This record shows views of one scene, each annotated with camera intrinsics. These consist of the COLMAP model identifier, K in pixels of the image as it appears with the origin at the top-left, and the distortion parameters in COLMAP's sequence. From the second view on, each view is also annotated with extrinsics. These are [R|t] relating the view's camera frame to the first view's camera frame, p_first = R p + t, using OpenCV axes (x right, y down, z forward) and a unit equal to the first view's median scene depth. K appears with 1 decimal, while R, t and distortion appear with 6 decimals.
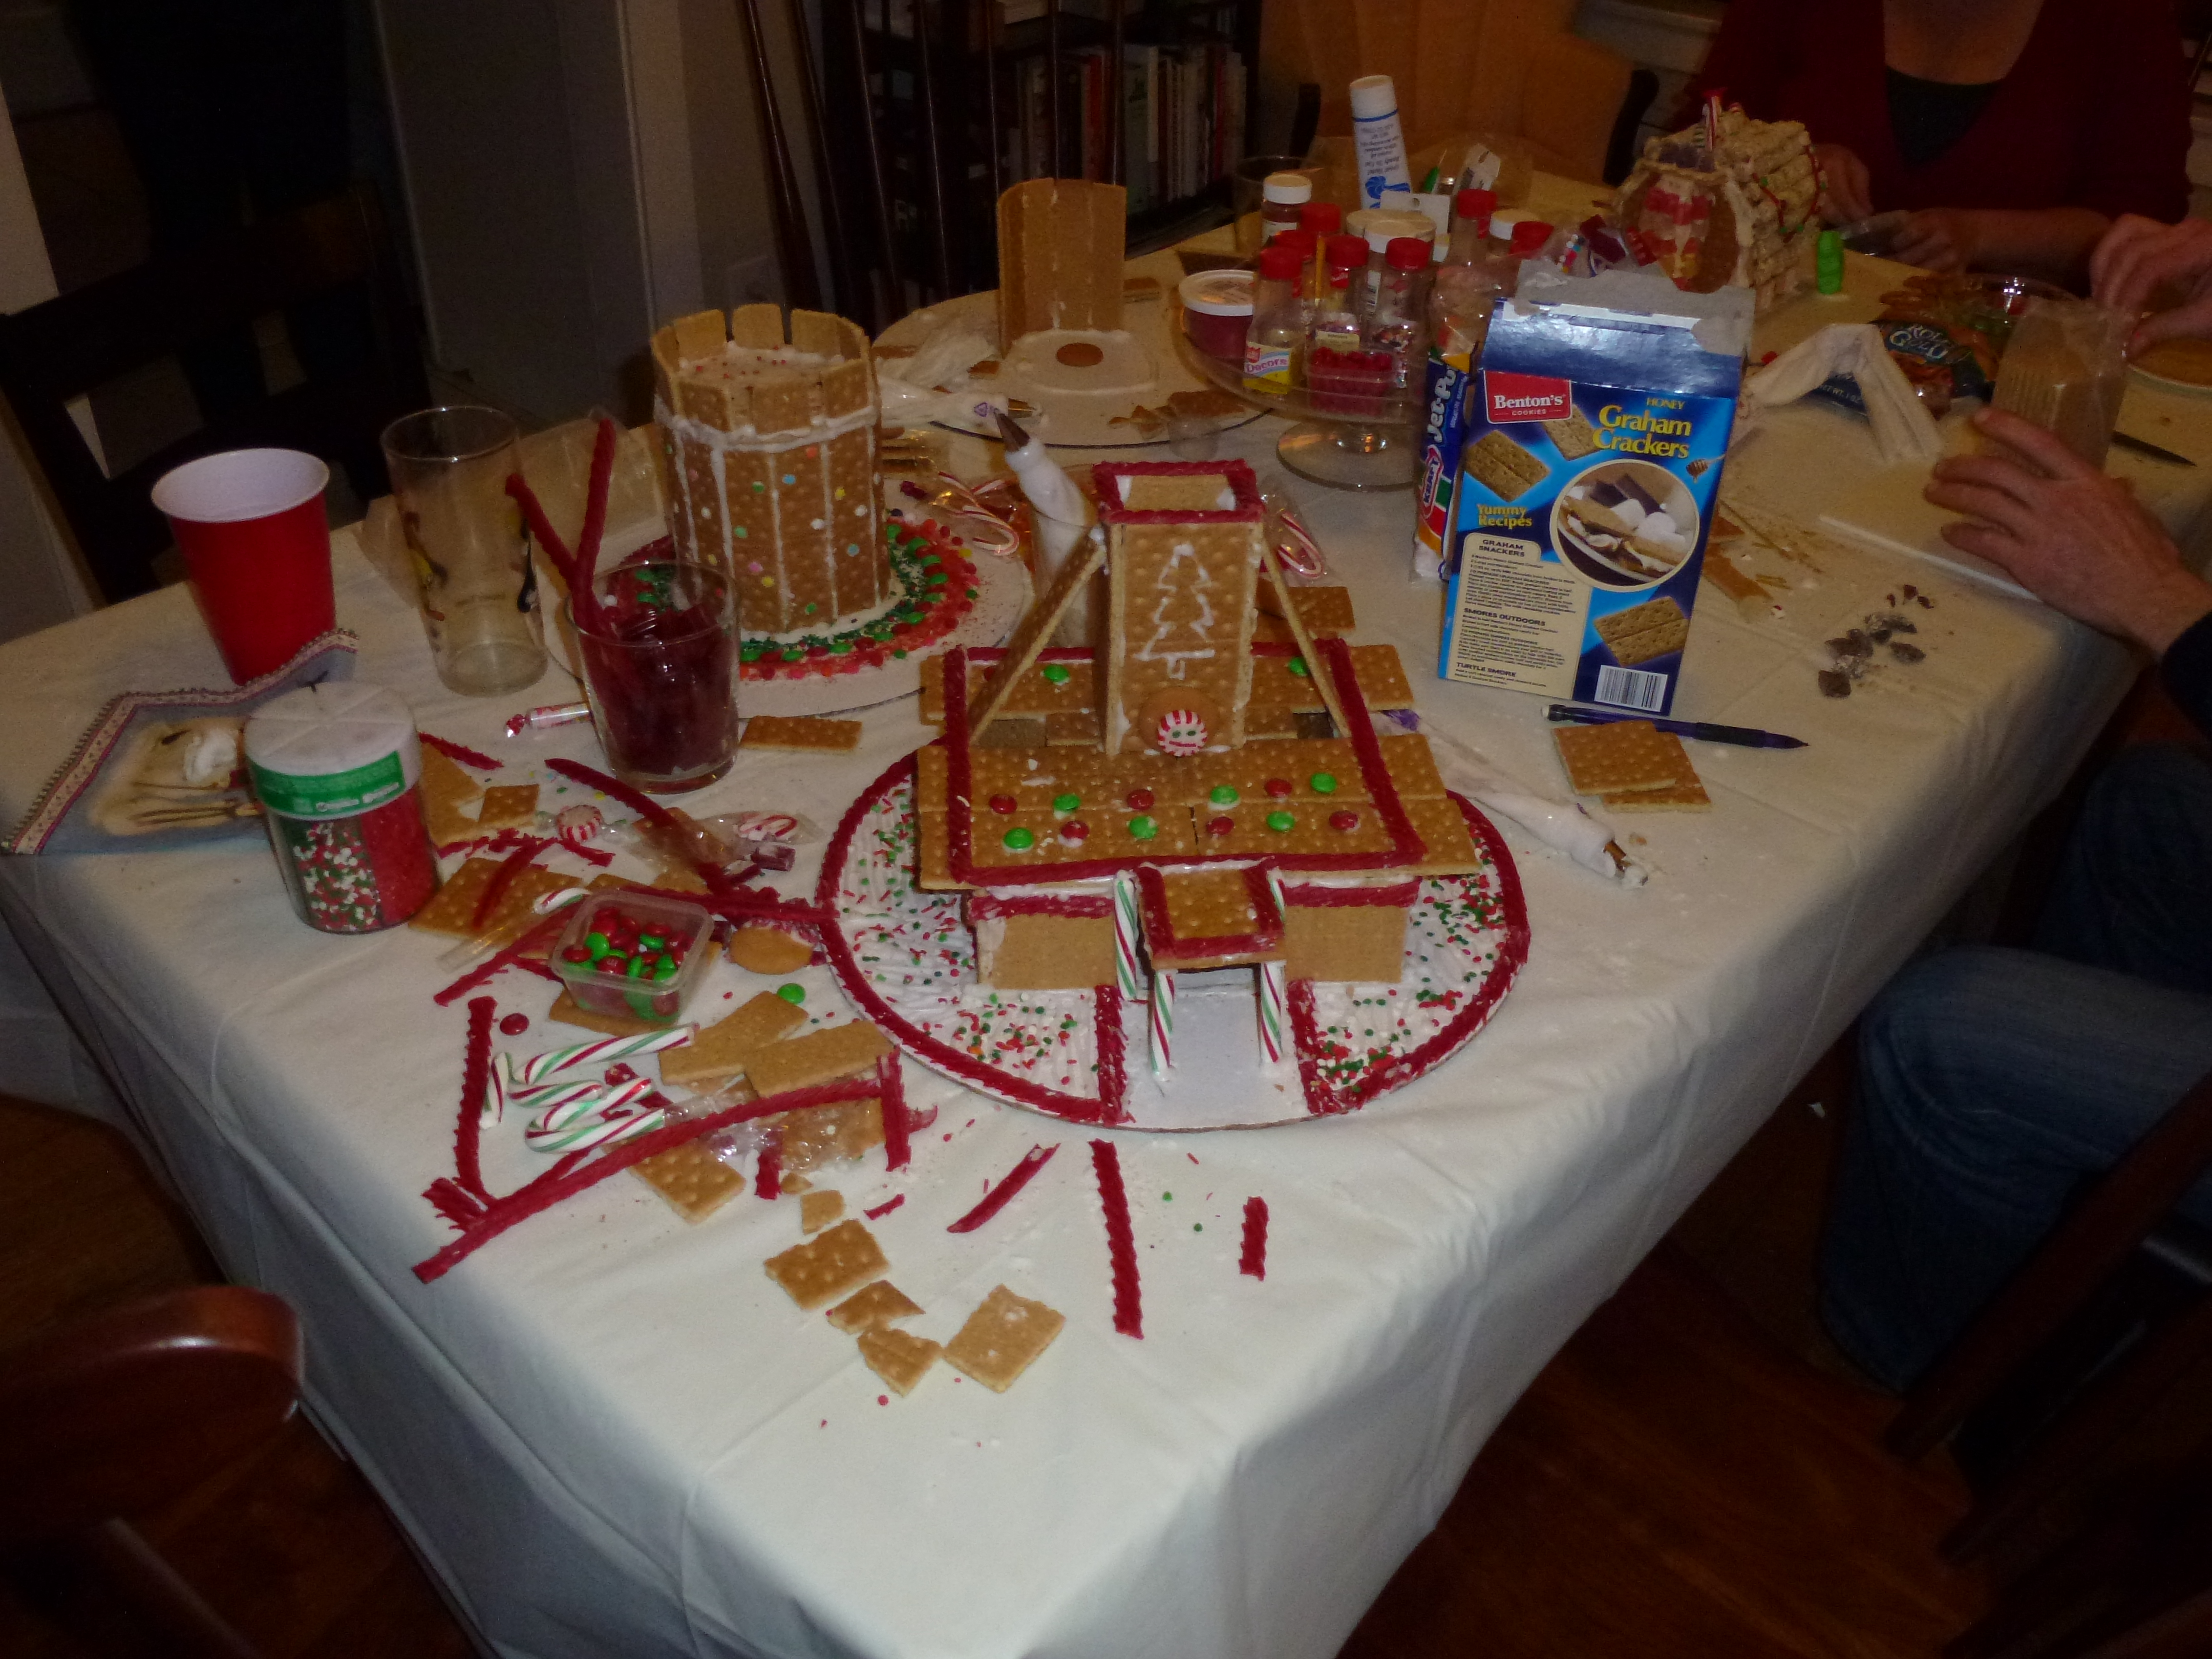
lens RADIAL K [[1807.1, 0, 1106.0], [0, 1807.1, 829.5], [0, 0, 1]] dist [0.002472, -0.000208]
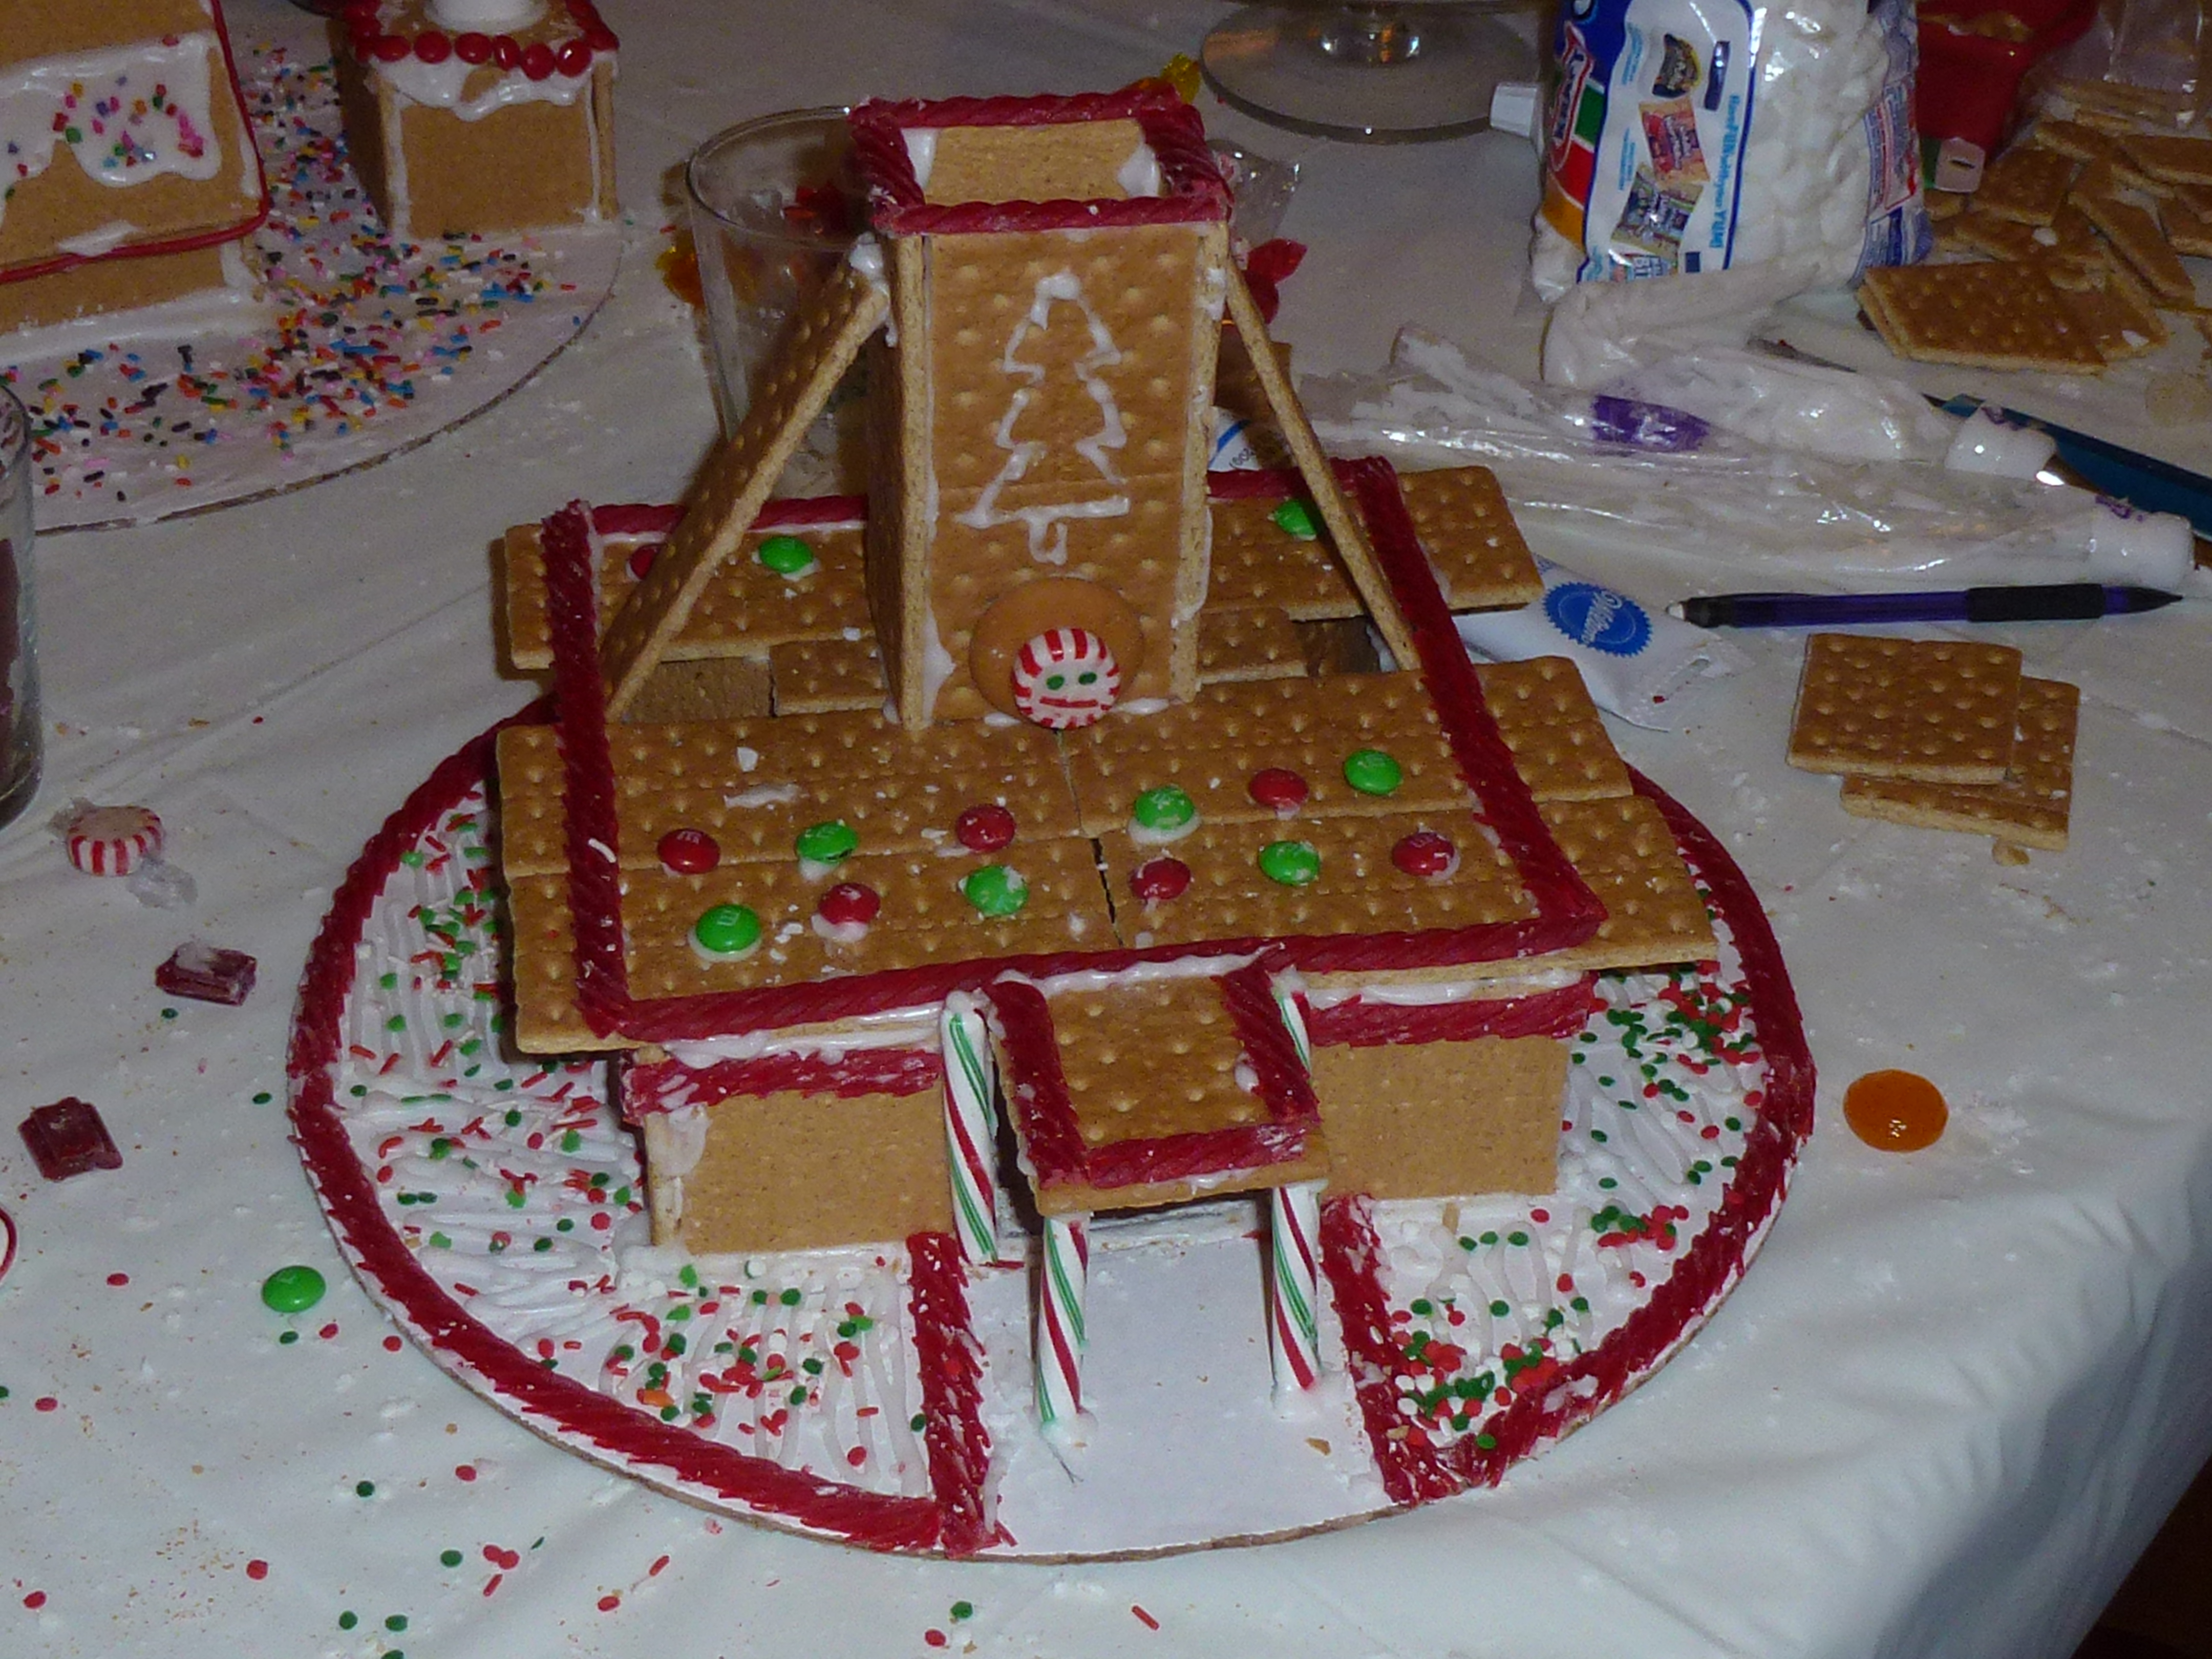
lens RADIAL K [[3214.8, 0, 1046.8], [0, 3214.8, 830.1], [0, 0, 1]] dist [-0.030191, 0.021750]
pose [[0.996868, -0.045253, 0.064849, -0.019058], [0.043561, 0.998678, 0.027272, -0.038217], [-0.065997, -0.024362, 0.997522, 0.177826]]
